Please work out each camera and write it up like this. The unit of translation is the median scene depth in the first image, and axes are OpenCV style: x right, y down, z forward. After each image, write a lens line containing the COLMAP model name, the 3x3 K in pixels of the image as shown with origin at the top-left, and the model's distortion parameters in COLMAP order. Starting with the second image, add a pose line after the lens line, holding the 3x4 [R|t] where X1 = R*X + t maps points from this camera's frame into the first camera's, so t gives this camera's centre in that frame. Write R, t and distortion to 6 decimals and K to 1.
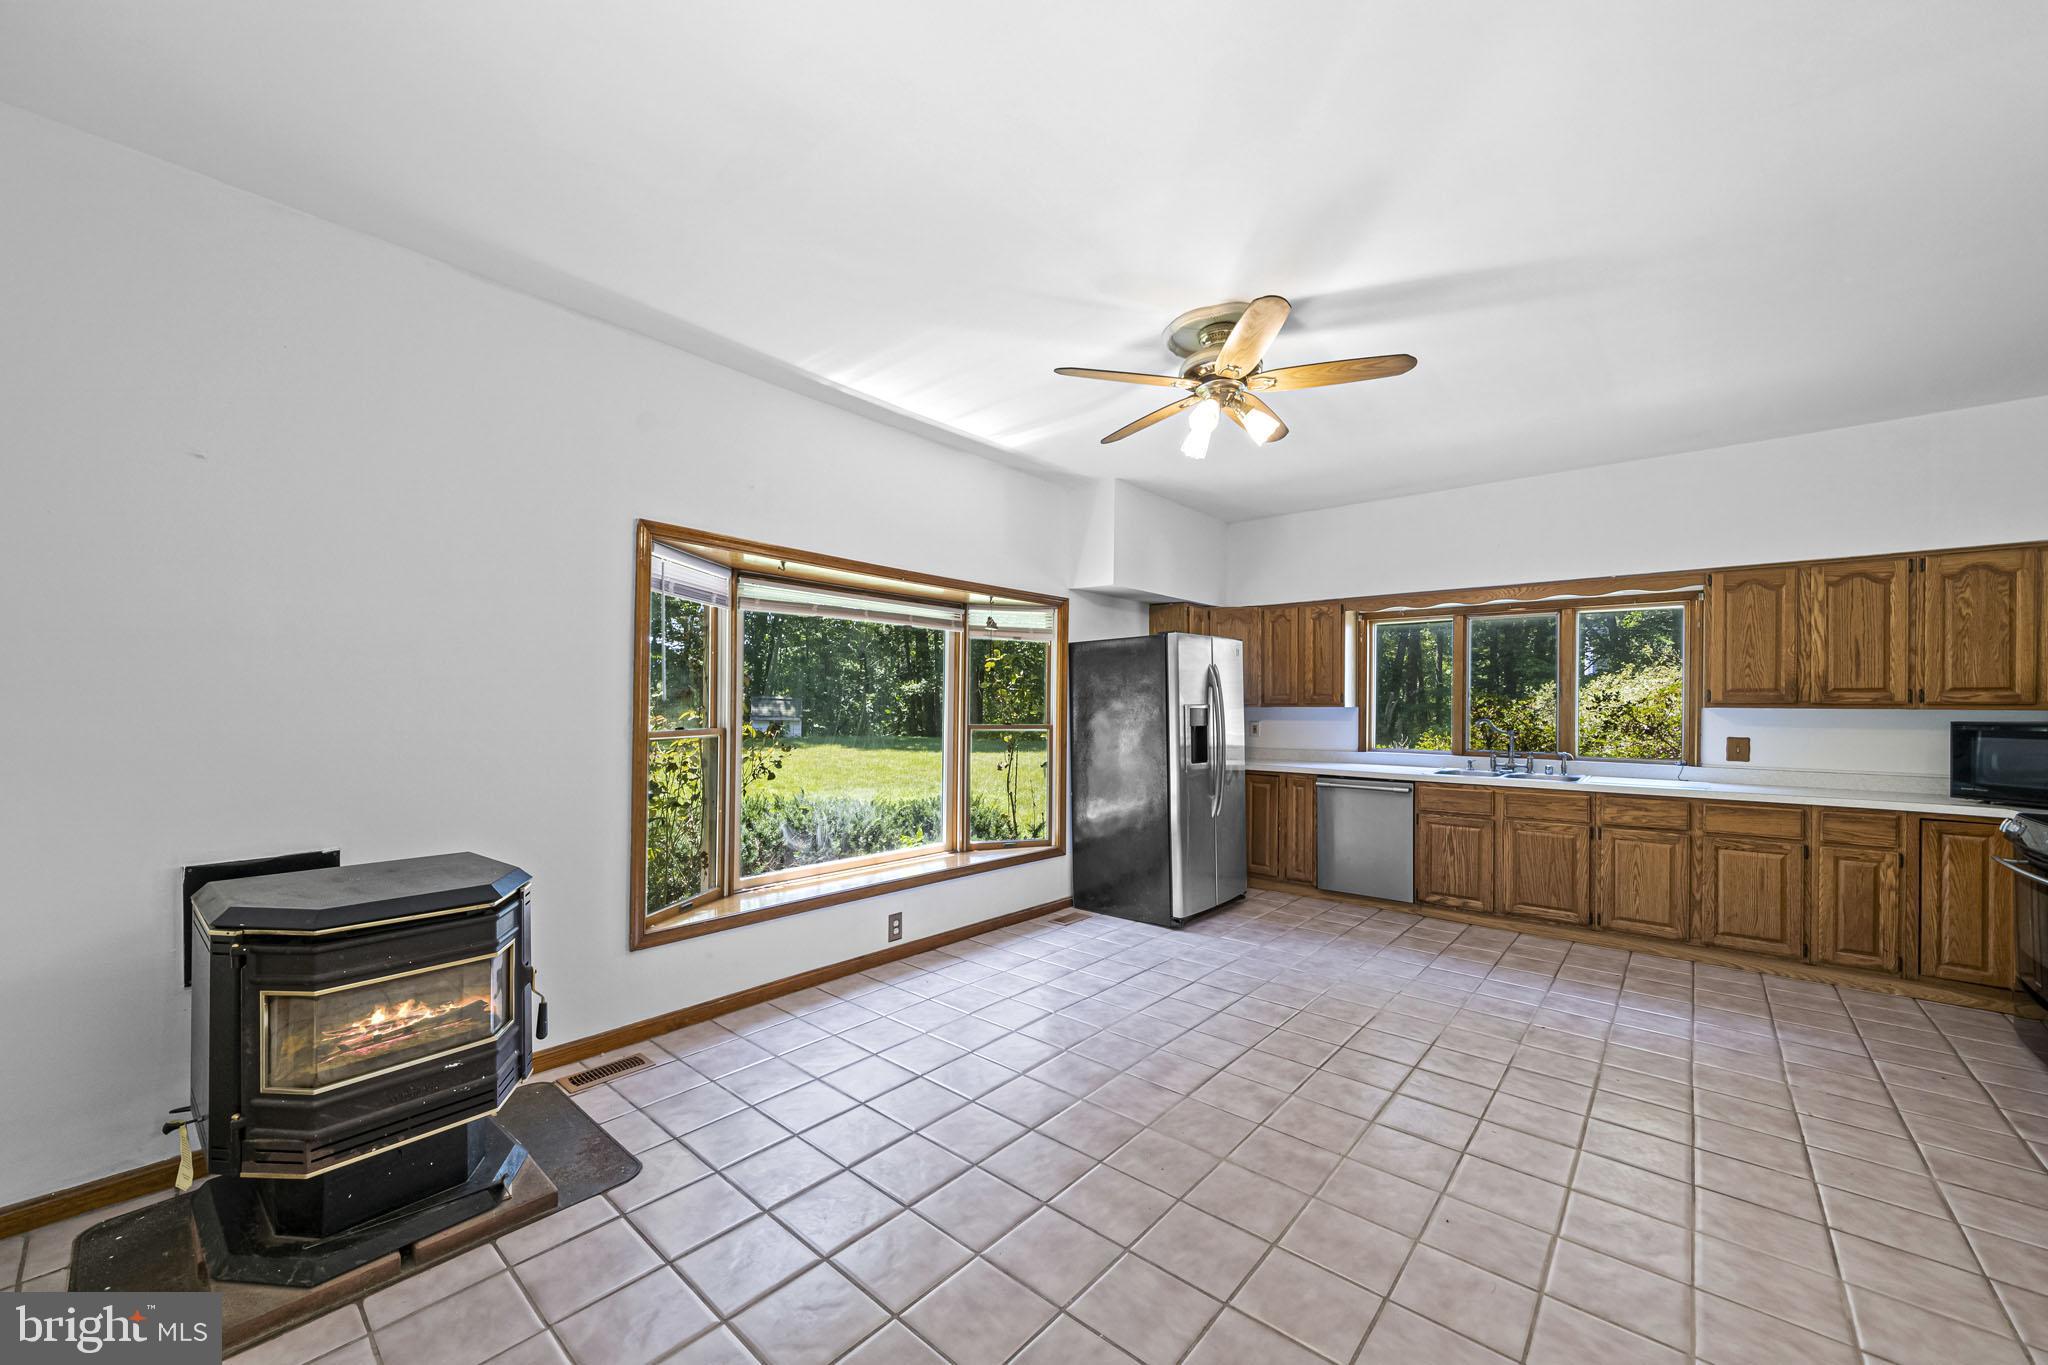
lens RADIAL K [[756.7, 0, 1021.9], [0, 756.7, 698.8], [0, 0, 1]] dist [-0.000461, 0.000080]
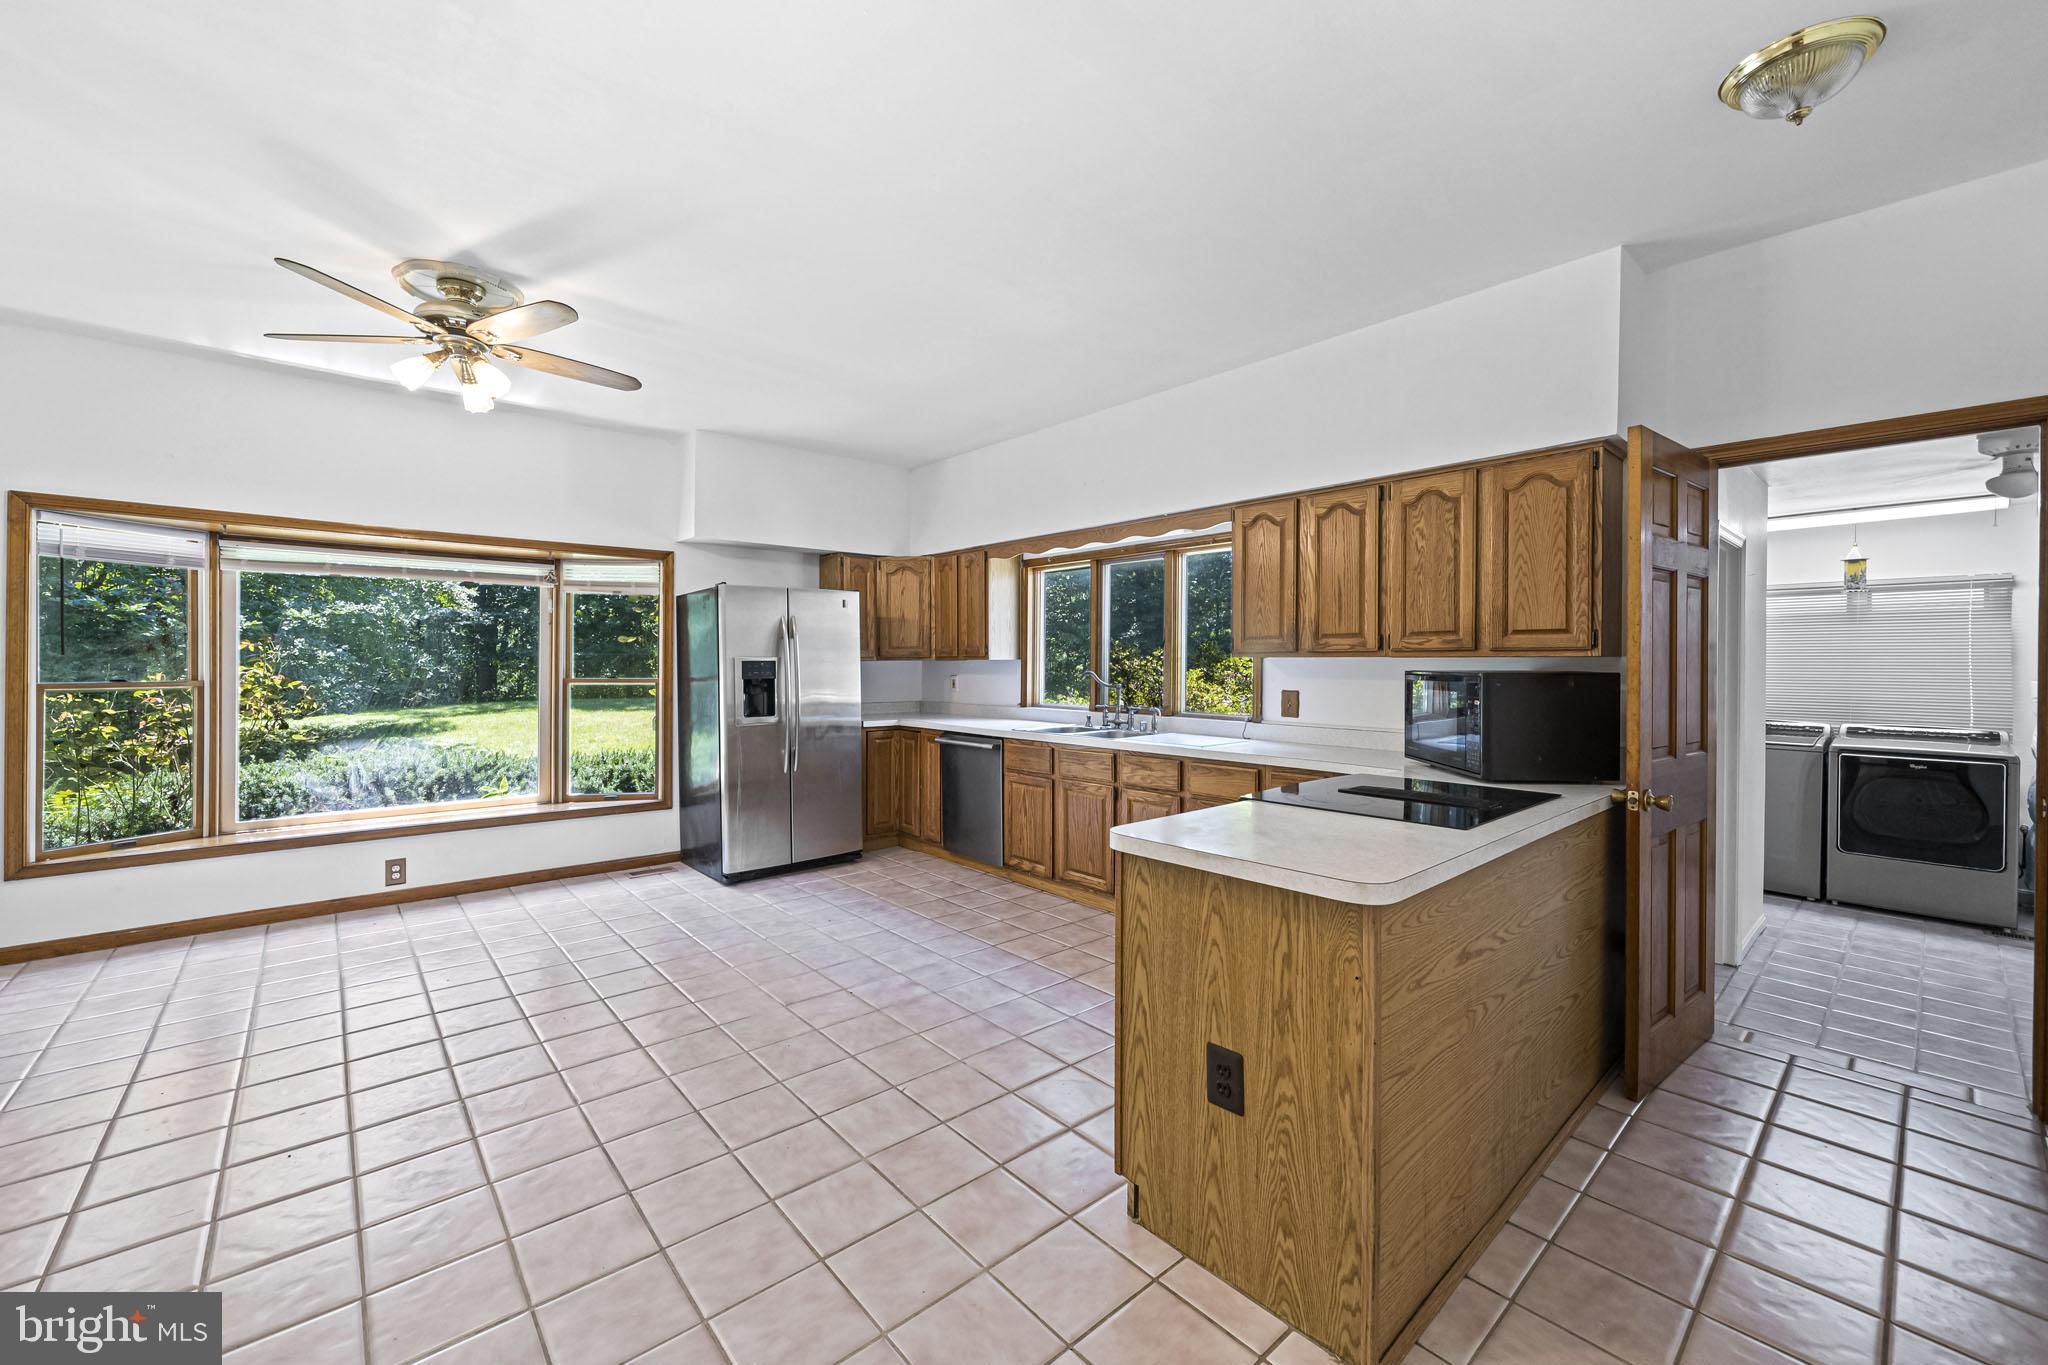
lens RADIAL K [[787.2, 0, 1016.3], [0, 787.2, 664.0], [0, 0, 1]] dist [-0.001187, -0.000228]
pose [[0.991673, -0.004938, -0.128686, 0.784150], [0.006057, 0.999947, 0.008301, 0.010580], [0.128638, -0.009011, 0.991651, 0.035278]]
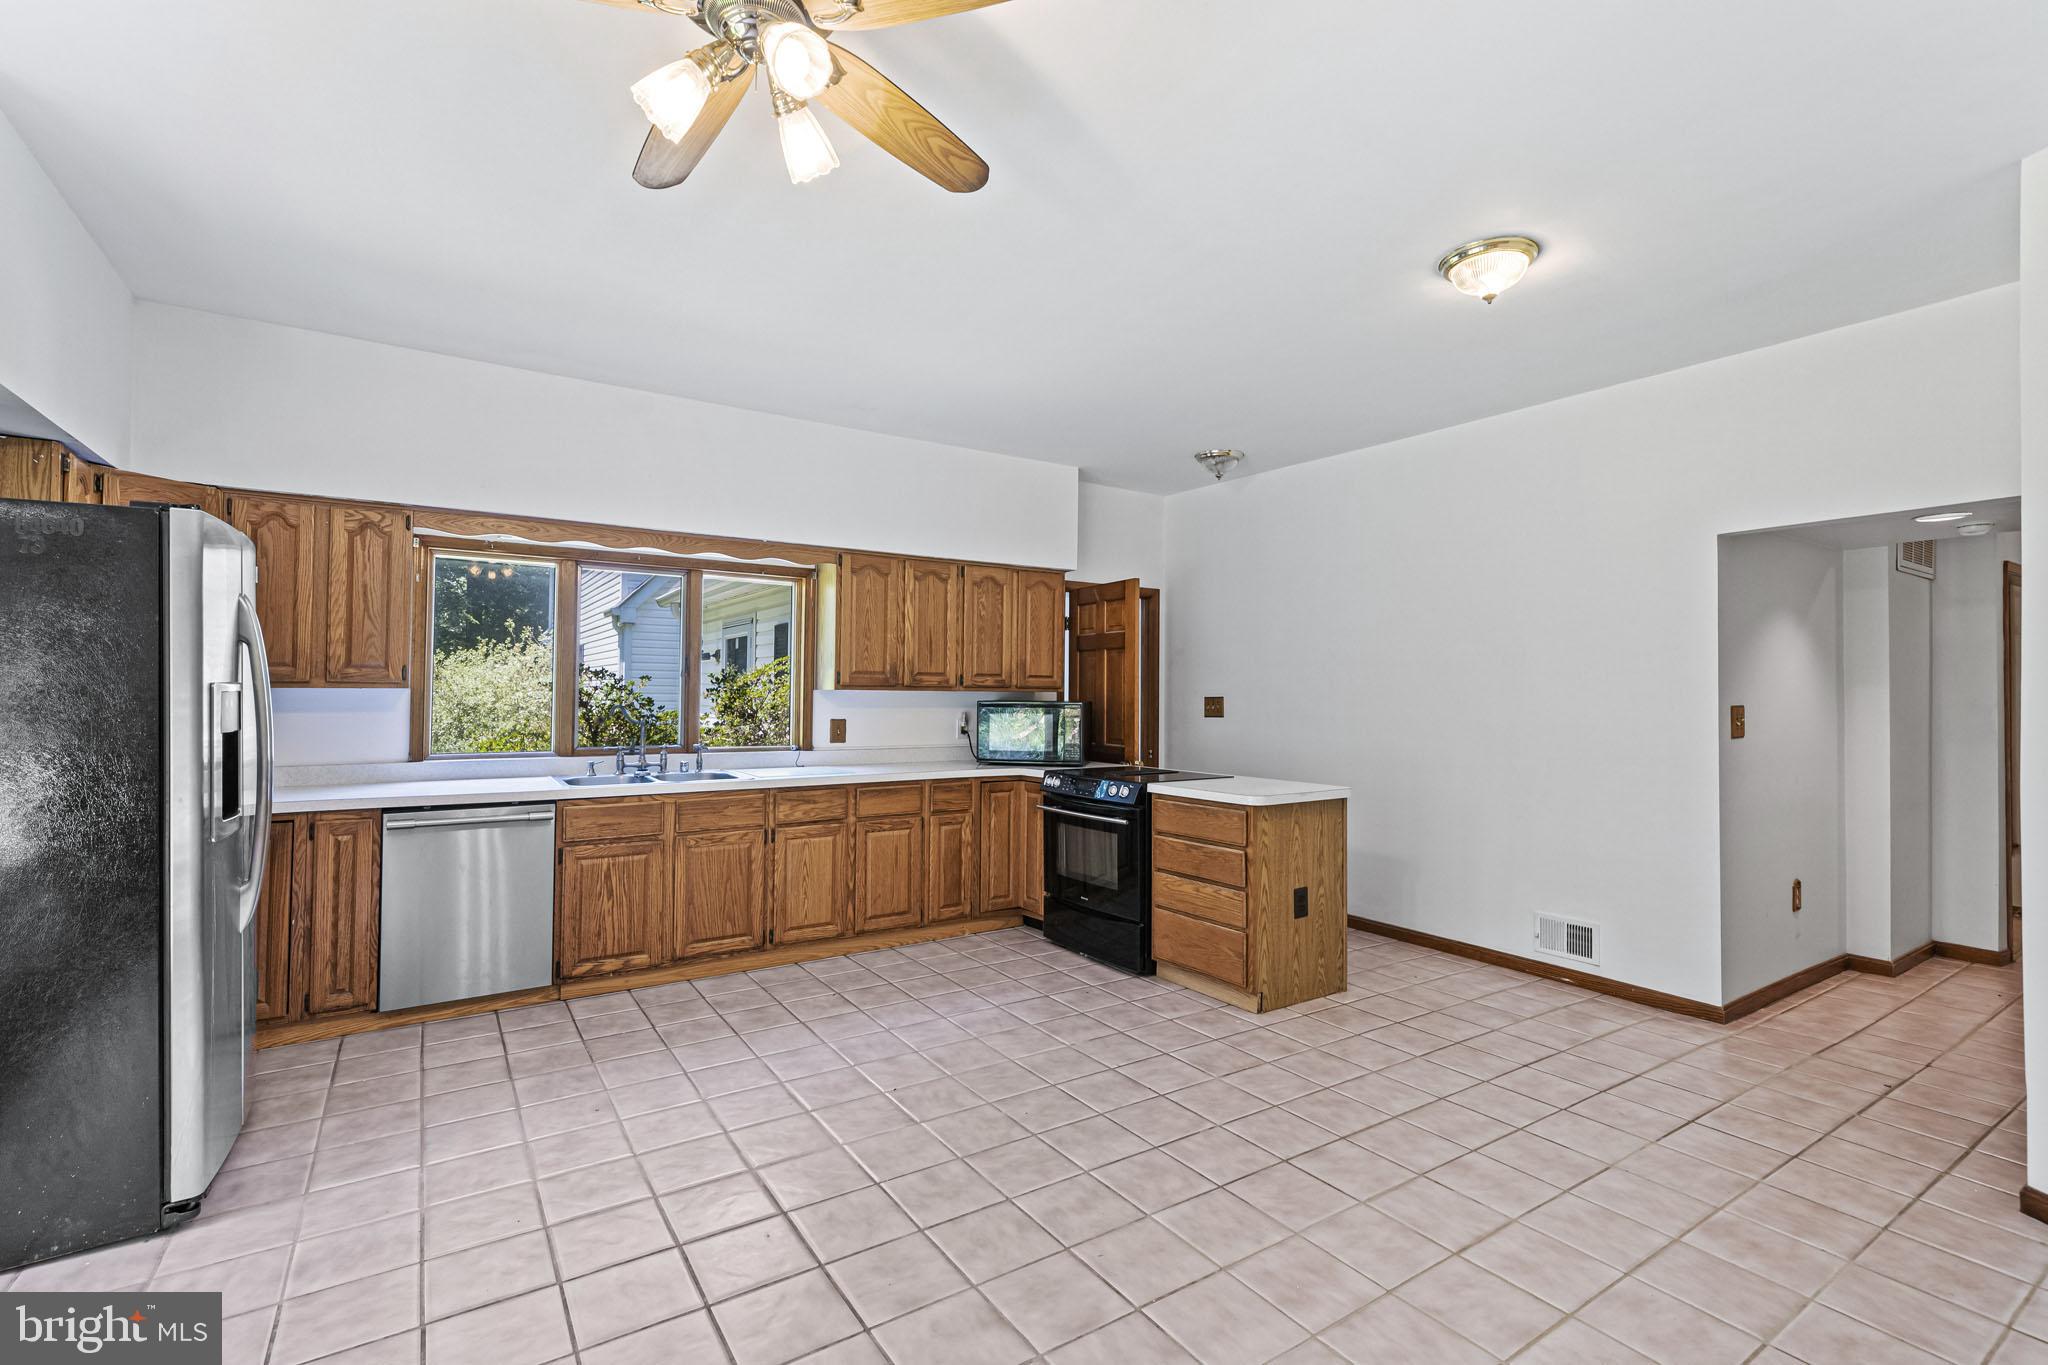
lens RADIAL K [[908.2, 0, 988.2], [0, 908.2, 674.1], [0, 0, 1]] dist [0.004191, 0.000898]
pose [[0.292407, 0.014582, 0.956183, -0.161888], [-0.012781, 0.999854, -0.011339, 0.002348], [-0.956209, -0.008905, 0.292550, 0.478629]]
